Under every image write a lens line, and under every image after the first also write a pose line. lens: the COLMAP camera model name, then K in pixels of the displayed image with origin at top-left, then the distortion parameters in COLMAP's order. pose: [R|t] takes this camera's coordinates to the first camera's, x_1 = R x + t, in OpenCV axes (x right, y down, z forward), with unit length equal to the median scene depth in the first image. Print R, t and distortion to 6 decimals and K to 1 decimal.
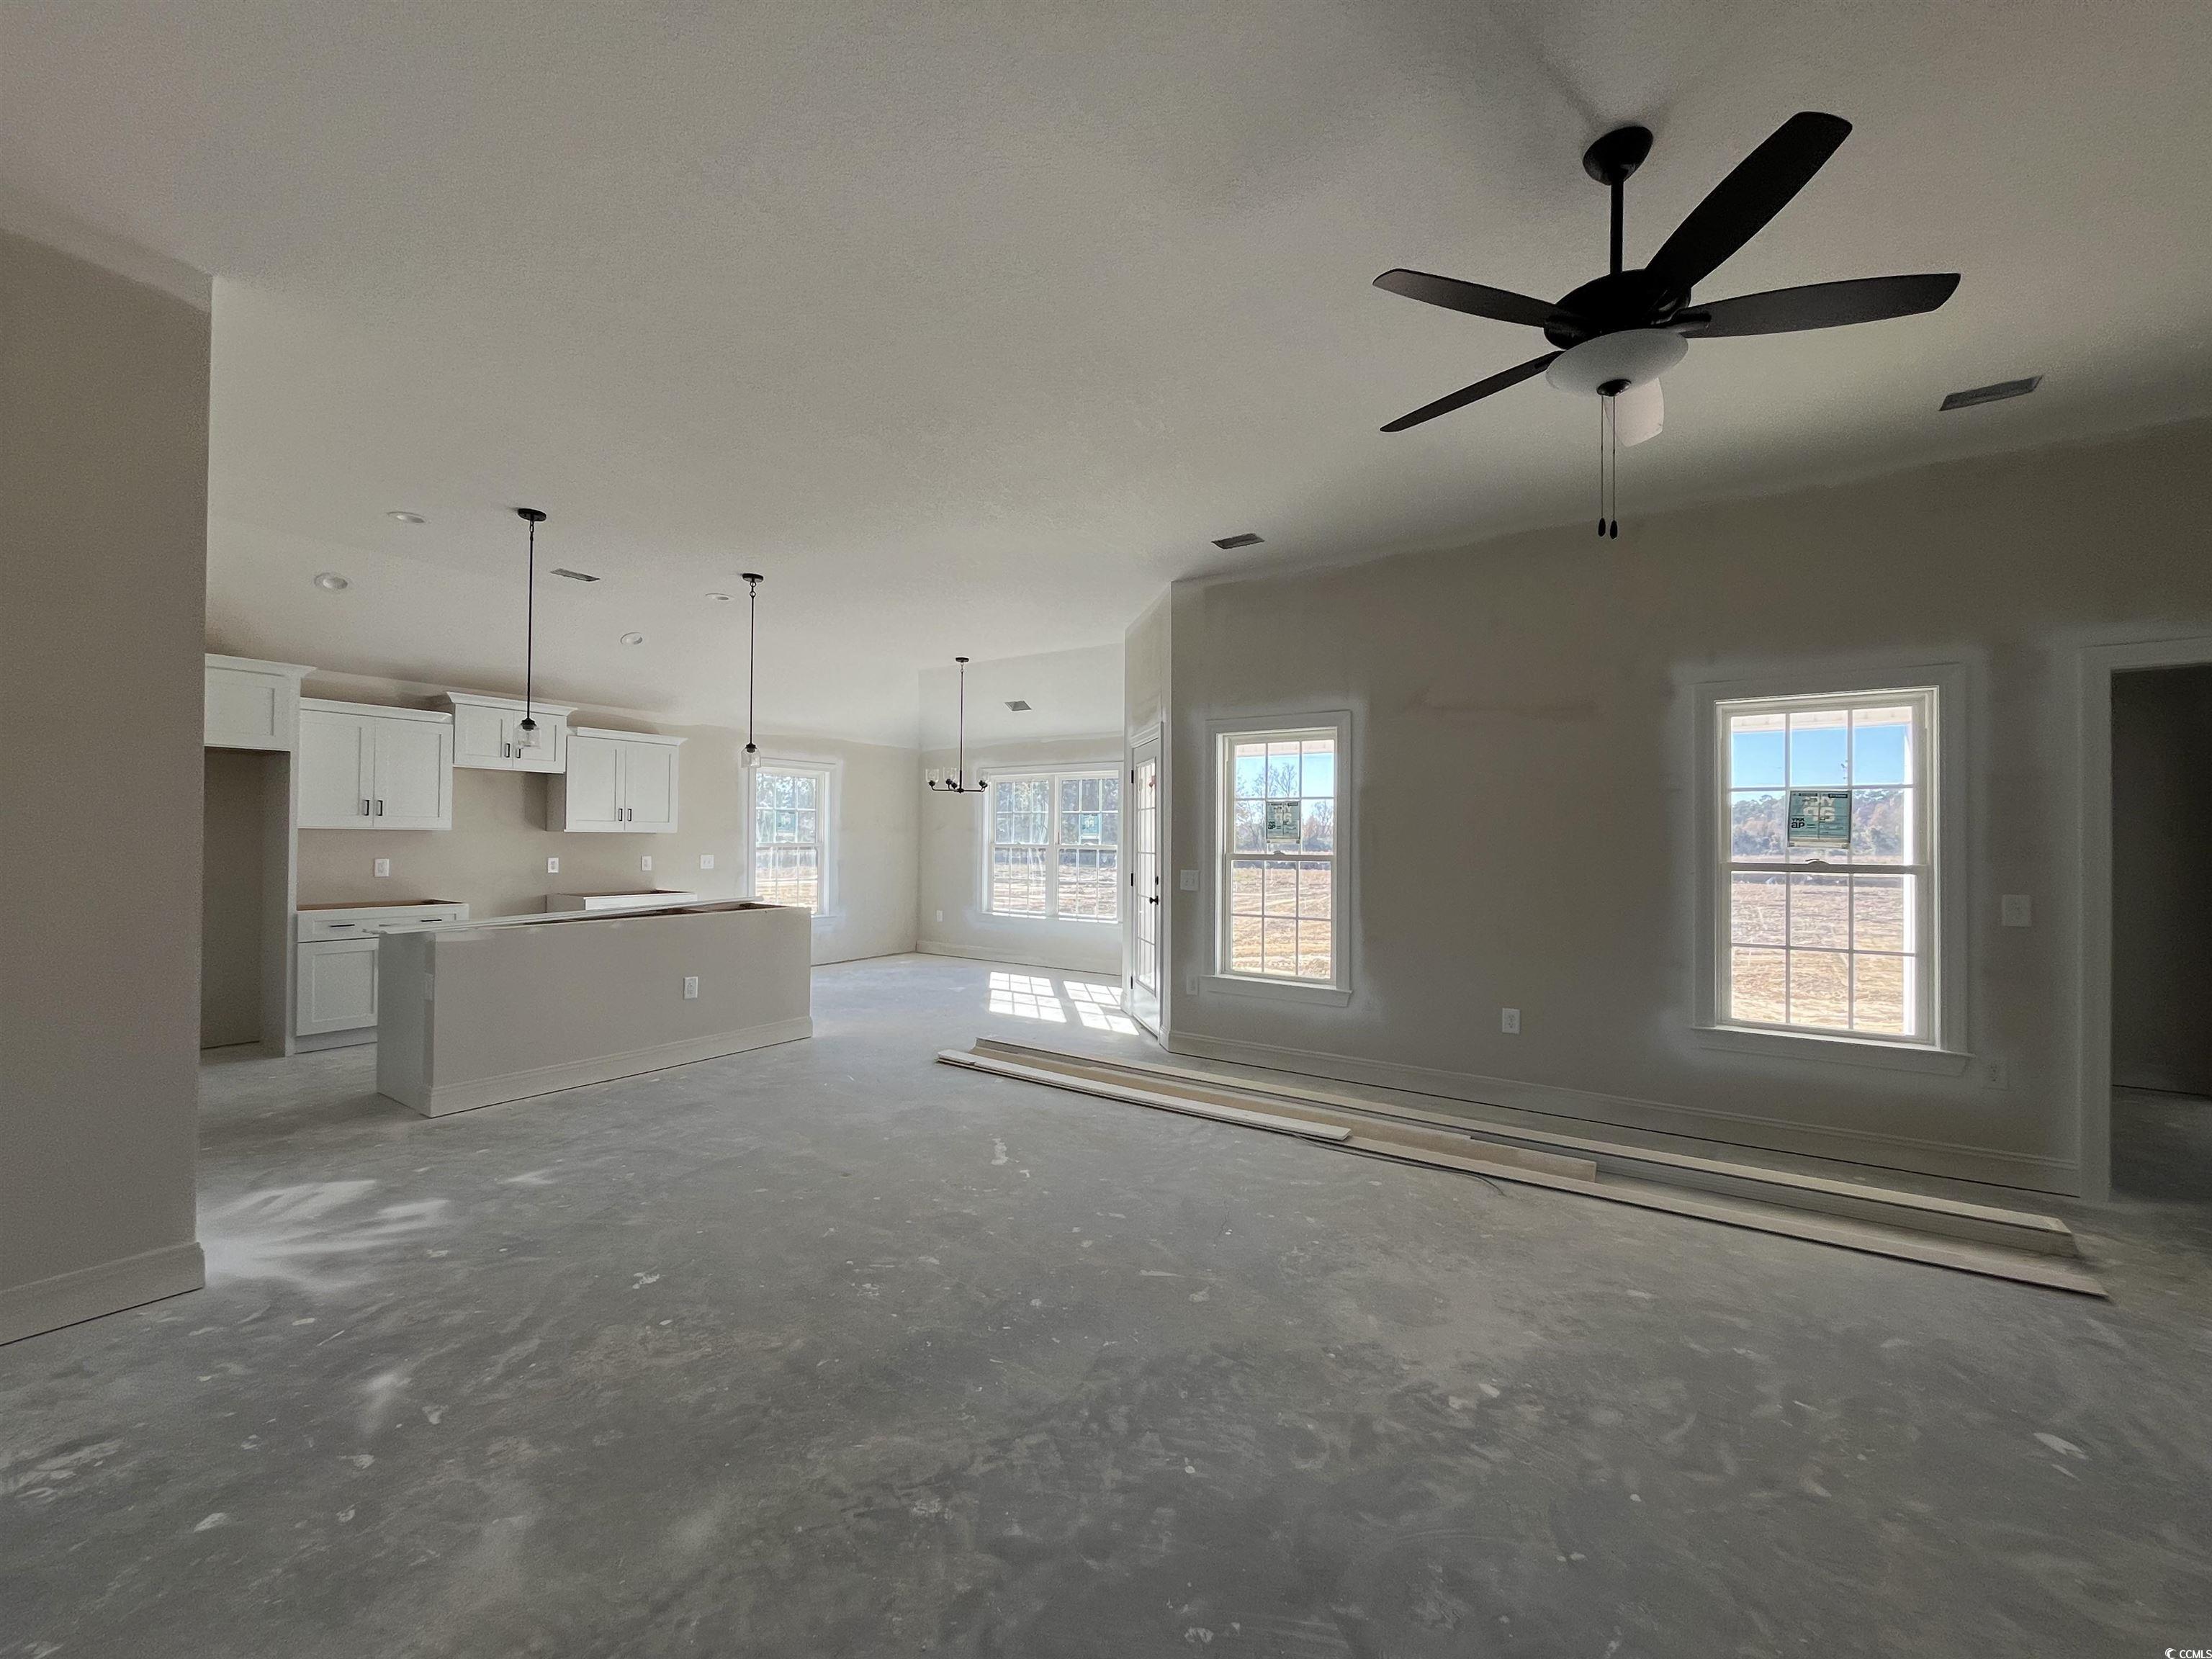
lens RADIAL K [[892.7, 0, 1108.2], [0, 892.7, 829.6], [0, 0, 1]] dist [-0.002782, -0.000398]
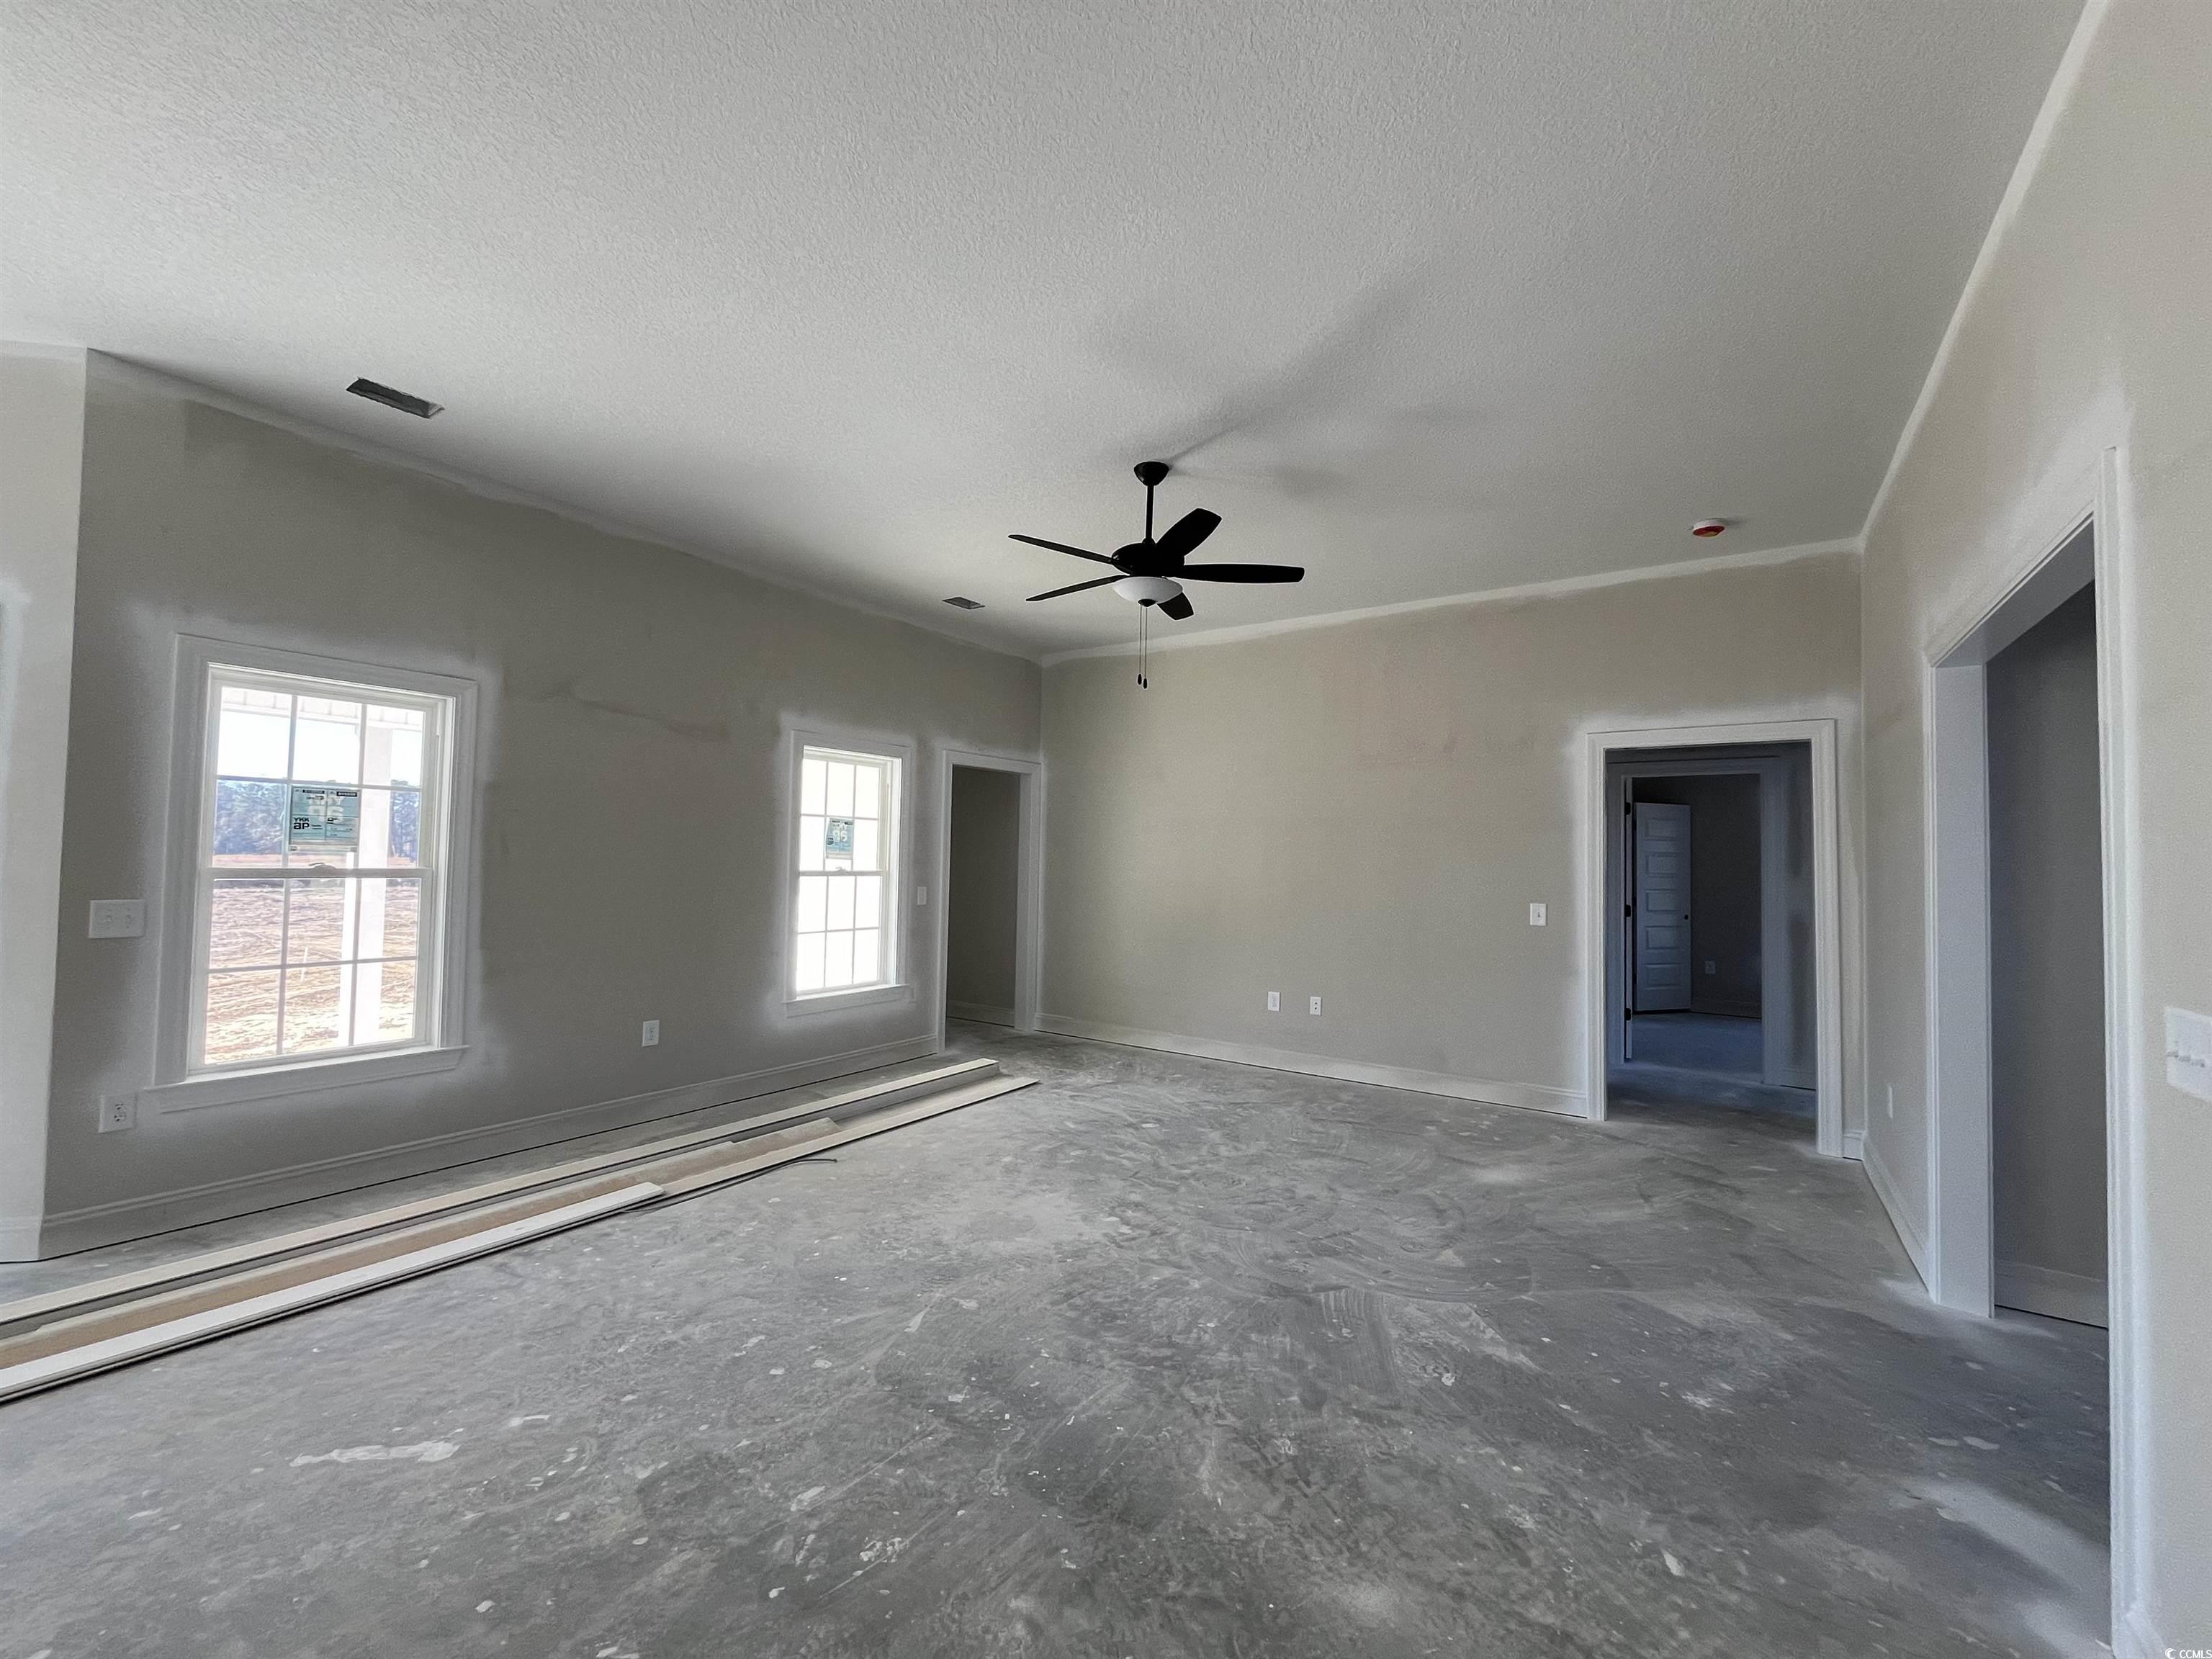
lens RADIAL K [[892.7, 0, 1108.2], [0, 892.7, 829.6], [0, 0, 1]] dist [-0.002782, -0.000398]
pose [[0.002102, 0.027602, 0.999617, -0.738026], [-0.029360, 0.999190, -0.027528, 0.000127], [-0.999567, -0.029291, 0.002911, 0.667799]]
